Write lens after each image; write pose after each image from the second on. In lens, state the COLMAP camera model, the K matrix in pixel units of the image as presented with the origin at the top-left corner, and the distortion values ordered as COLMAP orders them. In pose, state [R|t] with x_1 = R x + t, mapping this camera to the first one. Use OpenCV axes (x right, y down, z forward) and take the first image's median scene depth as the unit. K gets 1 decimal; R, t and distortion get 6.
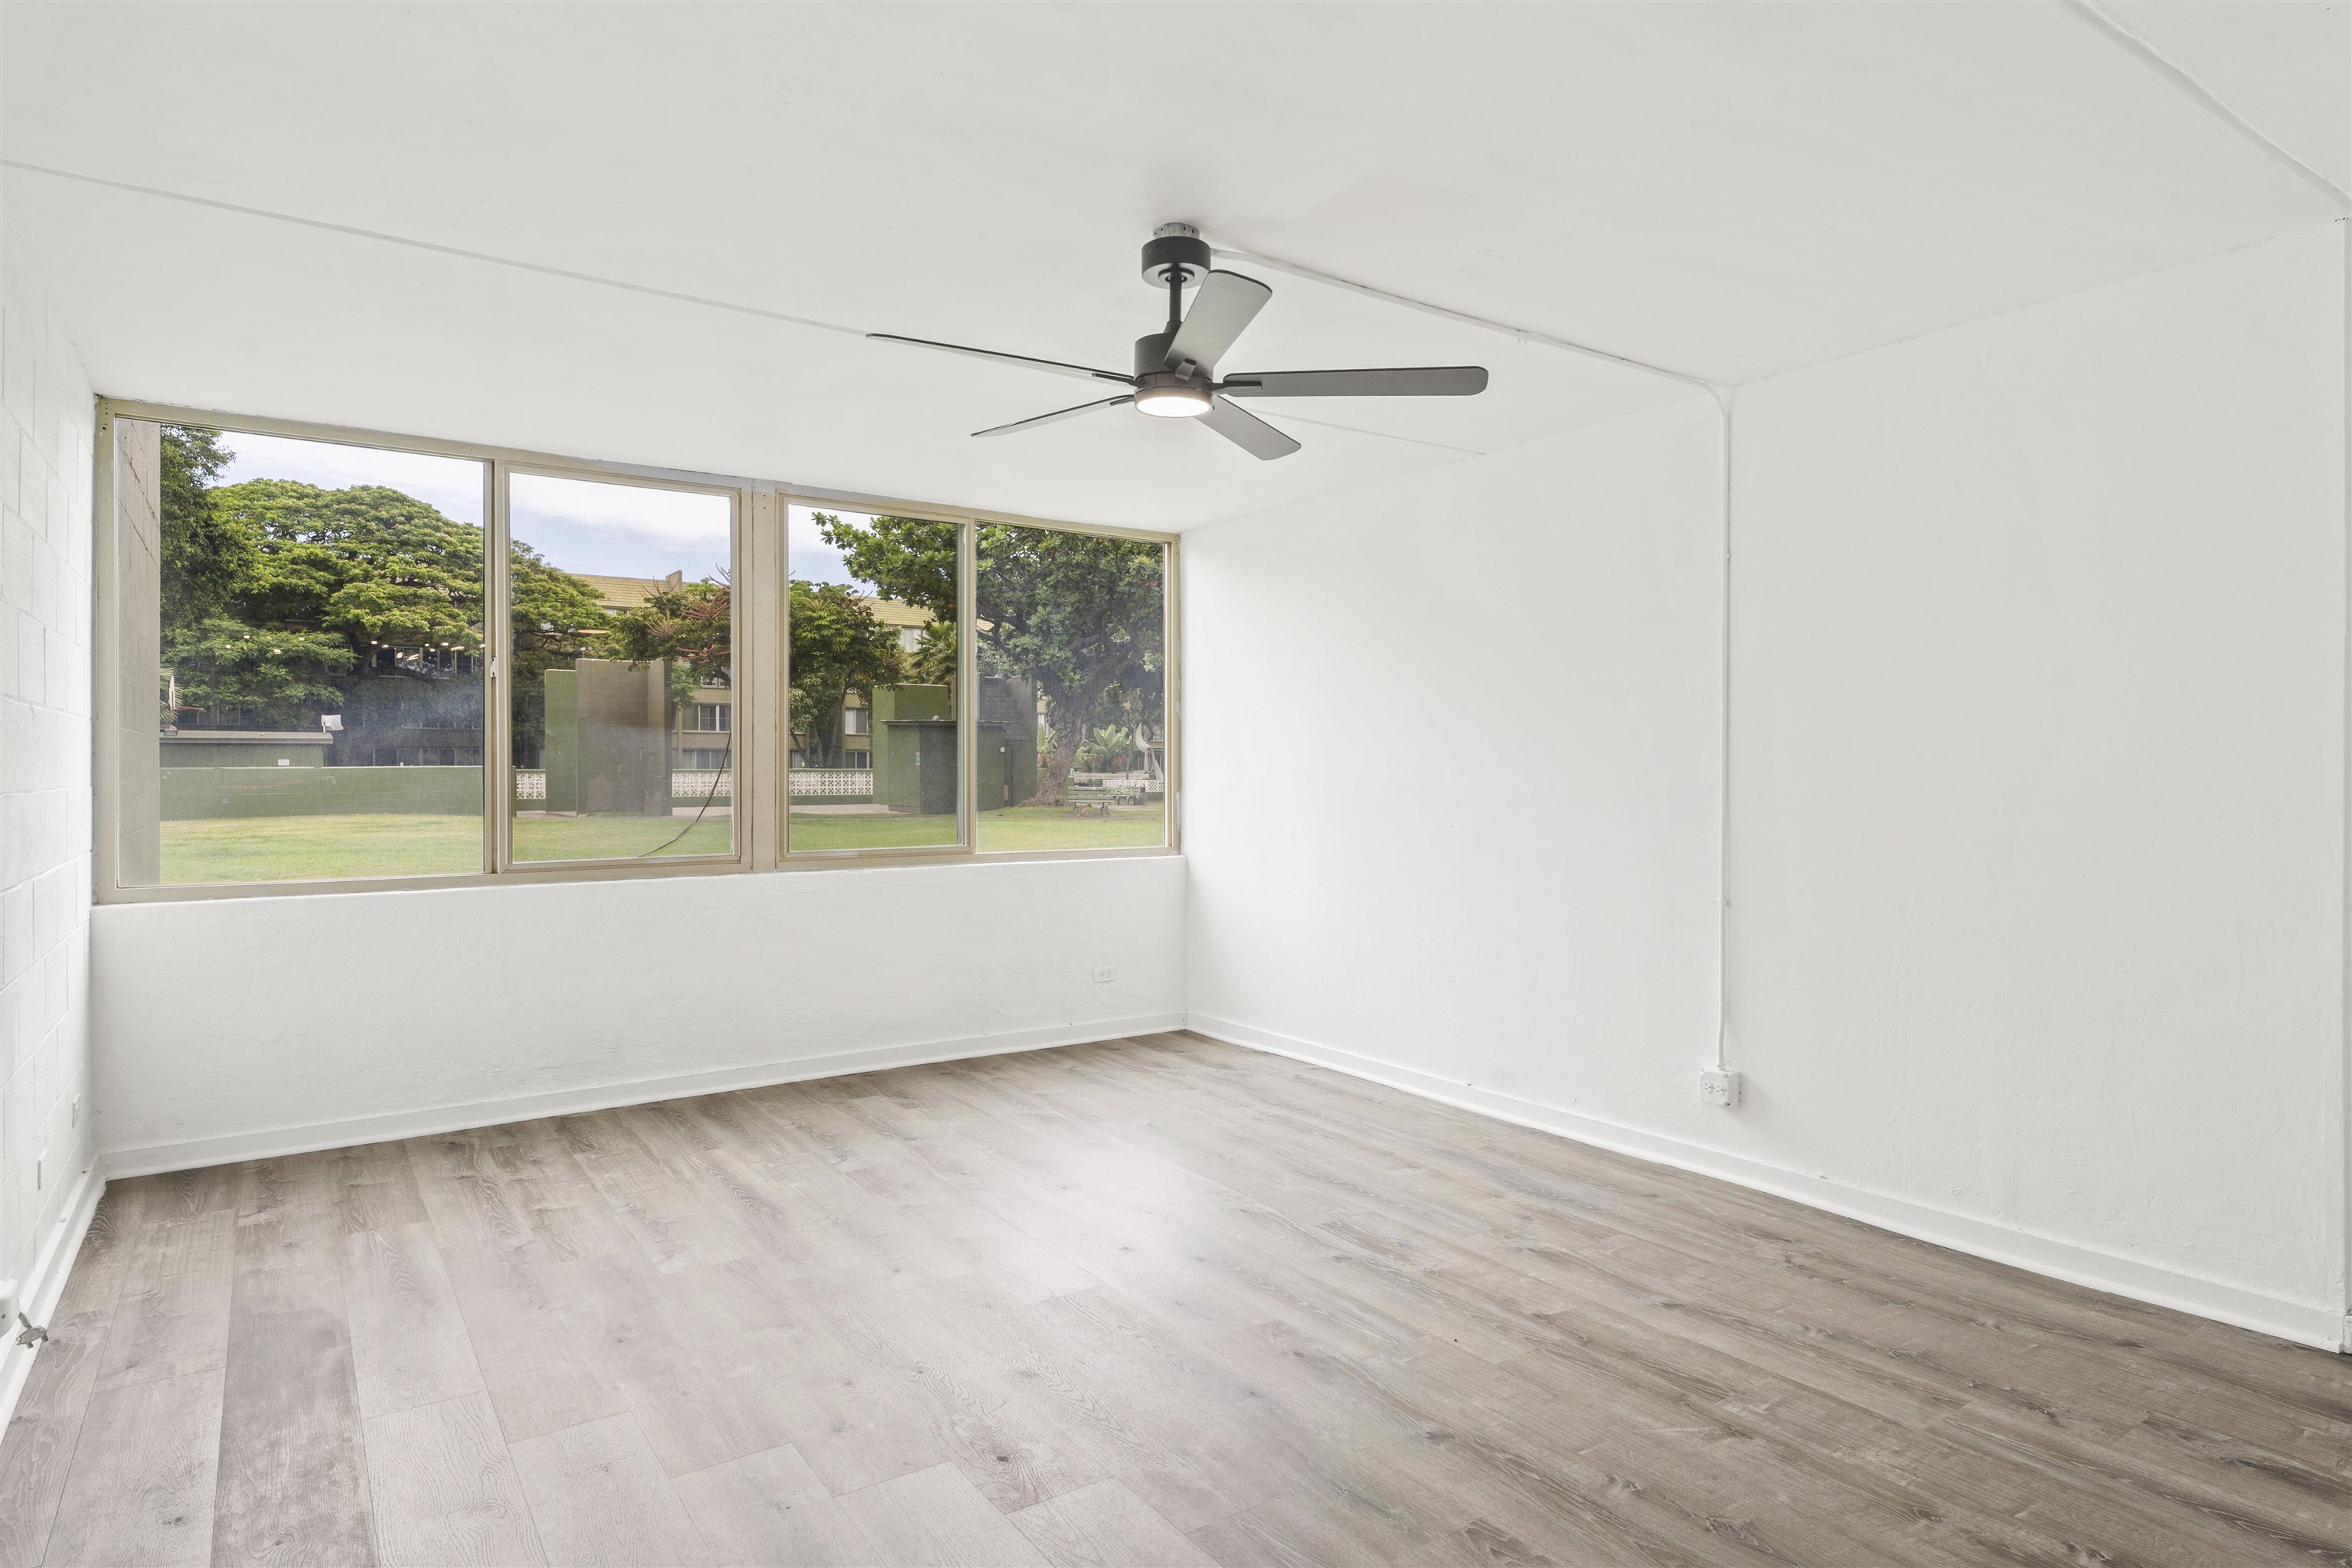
lens RADIAL K [[1297.7, 0, 1177.9], [0, 1297.7, 789.6], [0, 0, 1]] dist [0.004800, 0.001653]
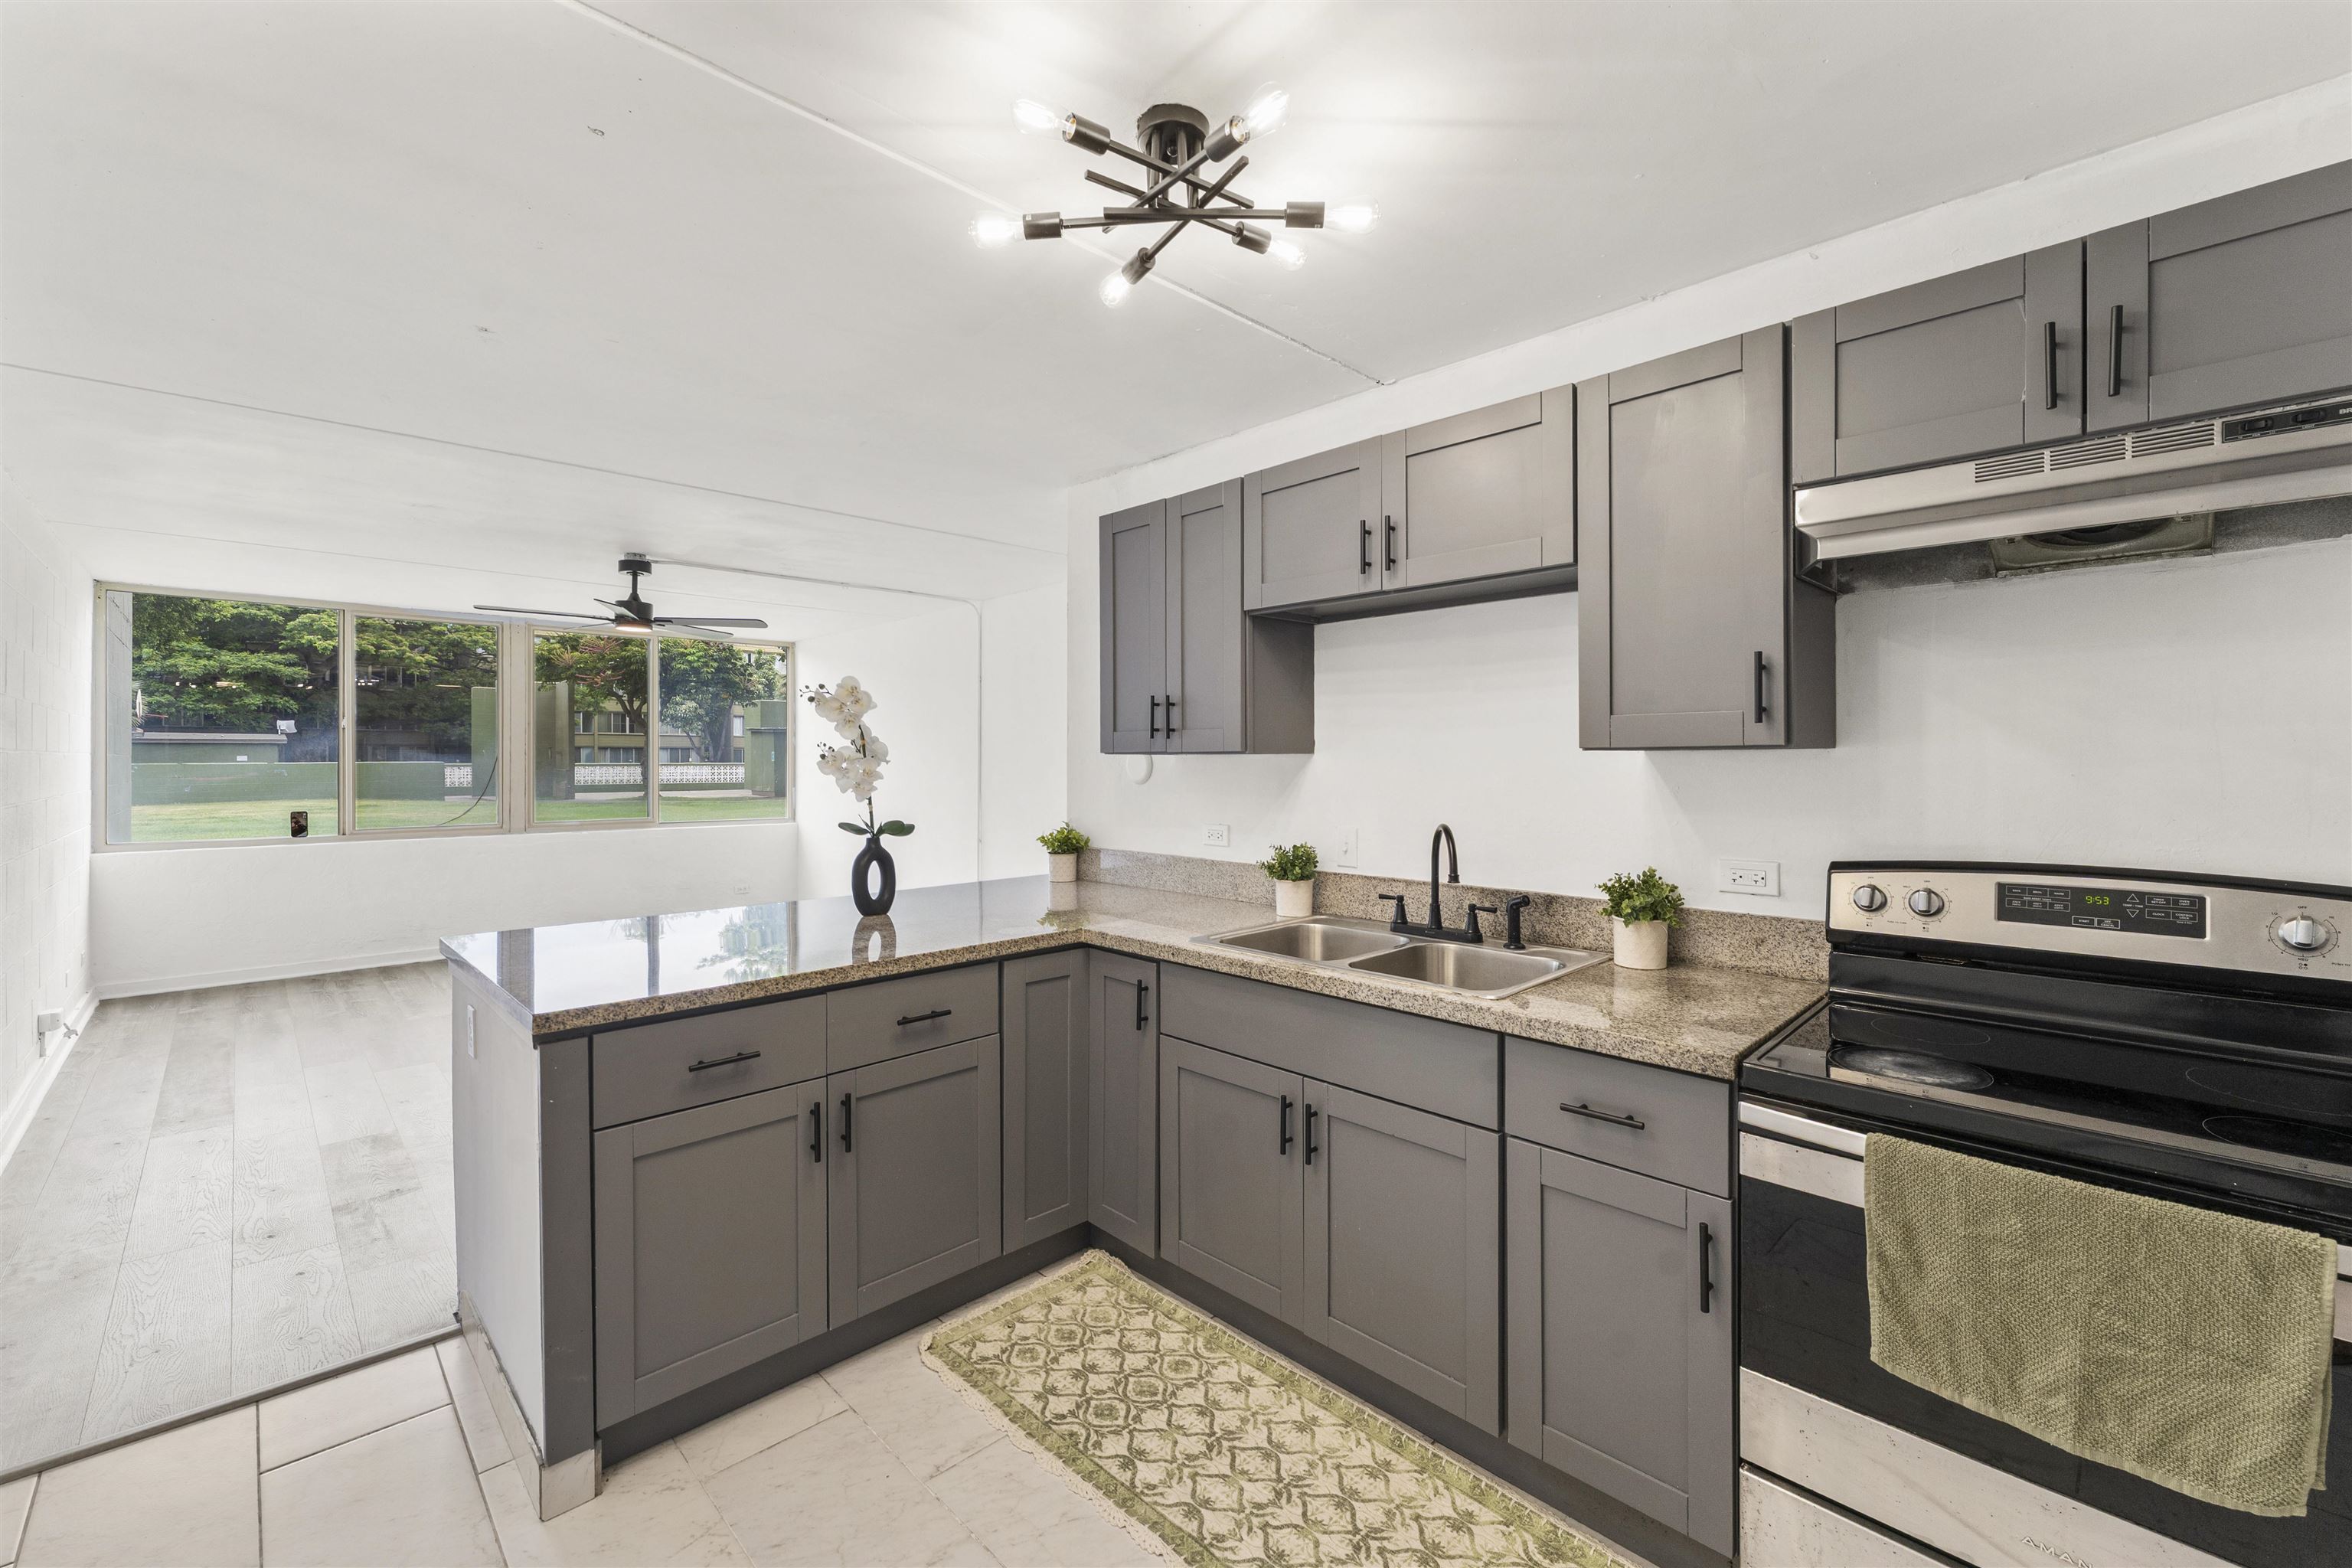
lens RADIAL K [[987.9, 0, 1212.9], [0, 987.9, 771.1], [0, 0, 1]] dist [-0.001684, -0.000356]
pose [[0.985446, -0.001477, 0.169982, 0.072485], [0.002180, 0.999990, -0.003951, -0.002885], [-0.169974, 0.004264, 0.985439, -0.094184]]
